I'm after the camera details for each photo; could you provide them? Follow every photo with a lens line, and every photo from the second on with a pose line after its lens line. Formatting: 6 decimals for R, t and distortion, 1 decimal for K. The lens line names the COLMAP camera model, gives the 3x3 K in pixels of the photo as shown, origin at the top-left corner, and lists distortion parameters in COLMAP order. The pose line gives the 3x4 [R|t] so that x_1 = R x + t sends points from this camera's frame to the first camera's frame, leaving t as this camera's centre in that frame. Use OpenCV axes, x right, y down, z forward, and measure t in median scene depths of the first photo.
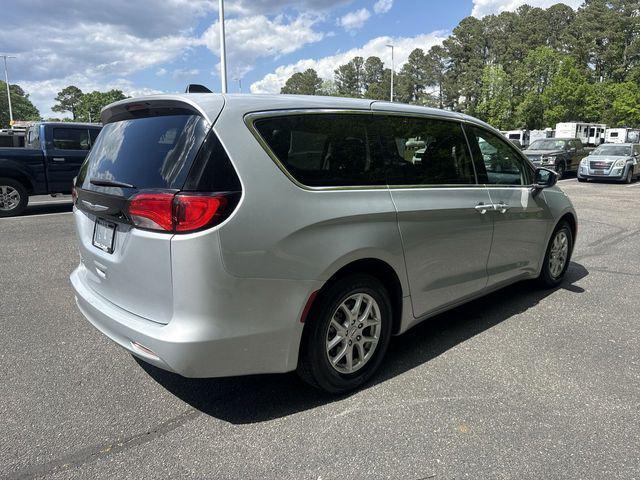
lens RADIAL K [[454.1, 0, 315.3], [0, 454.1, 238.3], [0, 0, 1]] dist [0.027986, -0.033304]
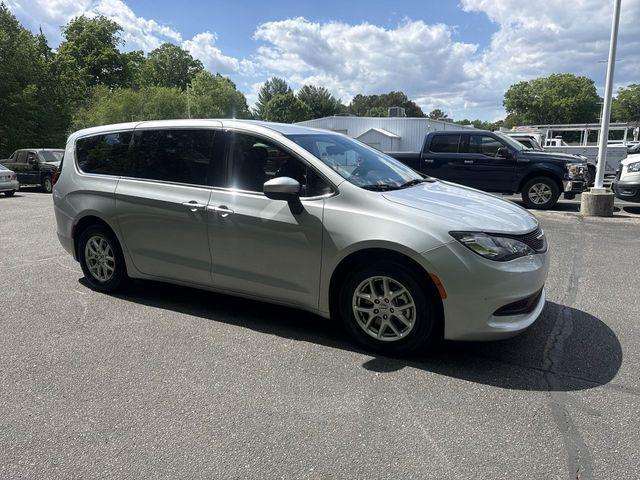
lens RADIAL K [[454.1, 0, 318.4], [0, 454.1, 257.2], [0, 0, 1]] dist [0.027986, -0.033304]
pose [[0.310213, 0.208741, -0.927467, 1.686807], [-0.176317, 0.971303, 0.159634, -0.196059], [0.934173, 0.114008, 0.338116, 1.009944]]
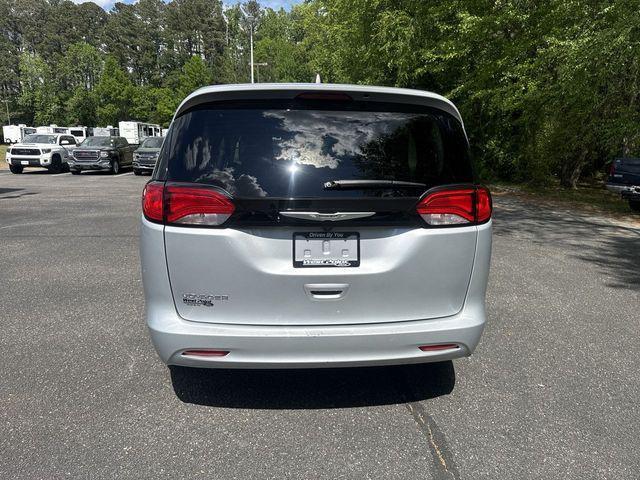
lens RADIAL K [[454.1, 0, 320.8], [0, 454.1, 239.7], [0, 0, 1]] dist [0.027986, -0.033304]
pose [[0.608573, -0.151592, 0.778883, -0.898962], [0.144997, 0.986300, 0.078669, -0.073963], [-0.780137, 0.065060, 0.622216, 0.401028]]
